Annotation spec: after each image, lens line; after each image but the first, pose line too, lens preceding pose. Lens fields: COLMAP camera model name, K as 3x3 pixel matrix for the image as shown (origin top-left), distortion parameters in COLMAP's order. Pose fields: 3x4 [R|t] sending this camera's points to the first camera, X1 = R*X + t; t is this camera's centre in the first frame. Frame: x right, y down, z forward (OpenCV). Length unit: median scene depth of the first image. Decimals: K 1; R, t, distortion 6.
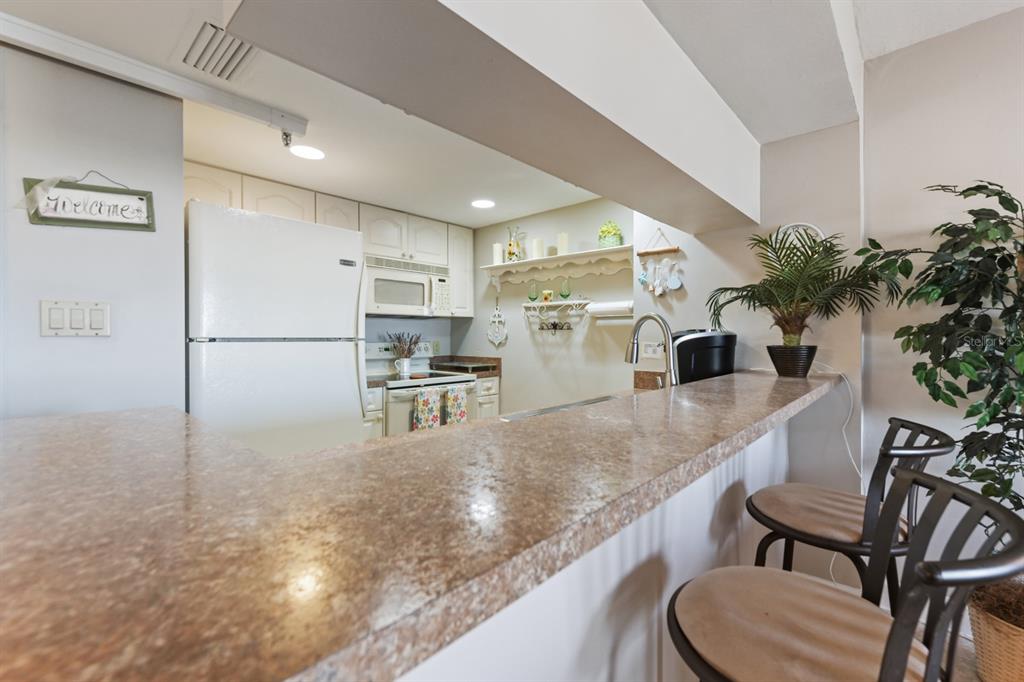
lens RADIAL K [[443.0, 0, 509.0], [0, 443.0, 345.5], [0, 0, 1]] dist [0.006073, -0.000290]
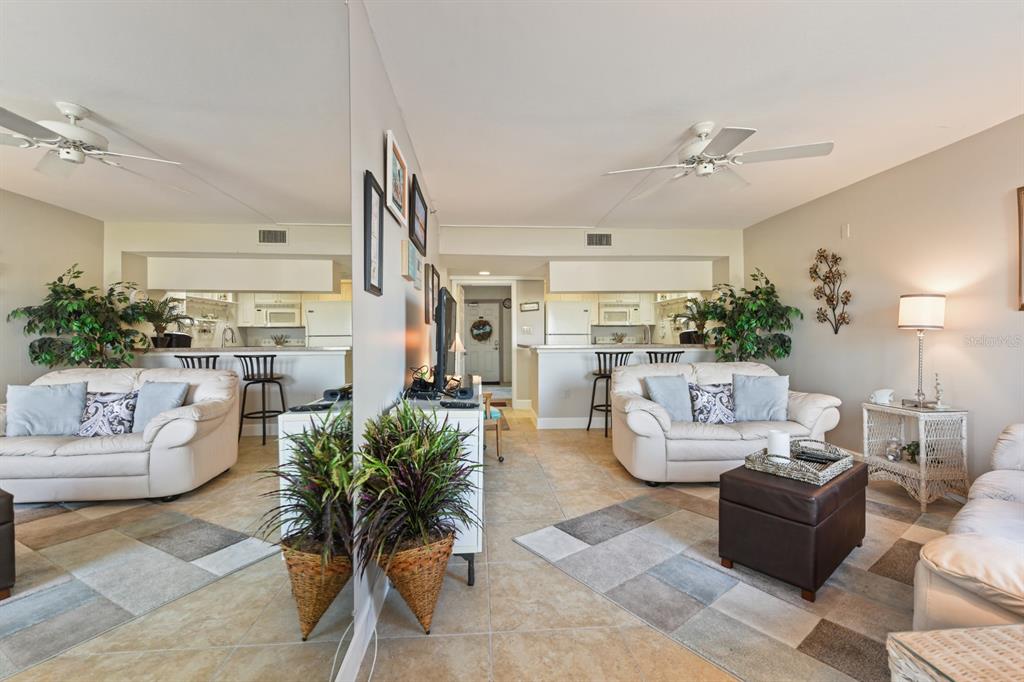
lens RADIAL K [[443.0, 0, 509.0], [0, 443.0, 345.5], [0, 0, 1]] dist [0.006073, -0.000290]
pose [[0.734859, 0.010698, -0.678135, 1.001660], [-0.011754, 0.999926, 0.003037, 0.045024], [0.678118, 0.005740, 0.734931, -1.237313]]
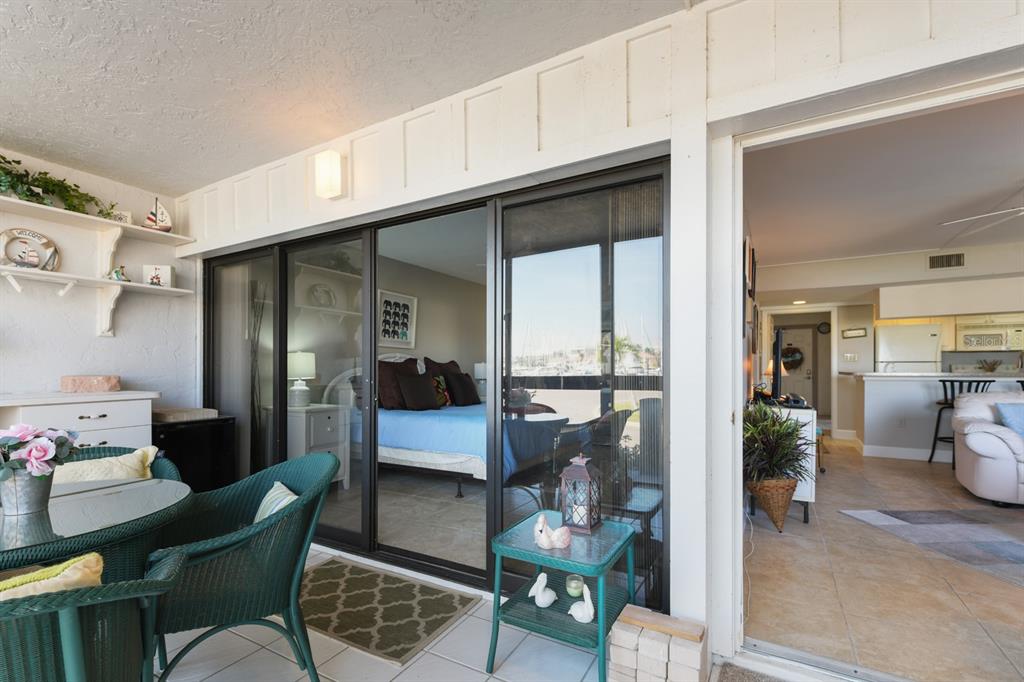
lens RADIAL K [[461.4, 0, 514.0], [0, 461.4, 368.7], [0, 0, 1]] dist [0.000699, 0.000046]
pose [[0.234562, 0.003697, -0.972094, 1.326182], [-0.019703, 0.999805, -0.000951, 0.060216], [0.971902, 0.019377, 0.234589, -1.622287]]
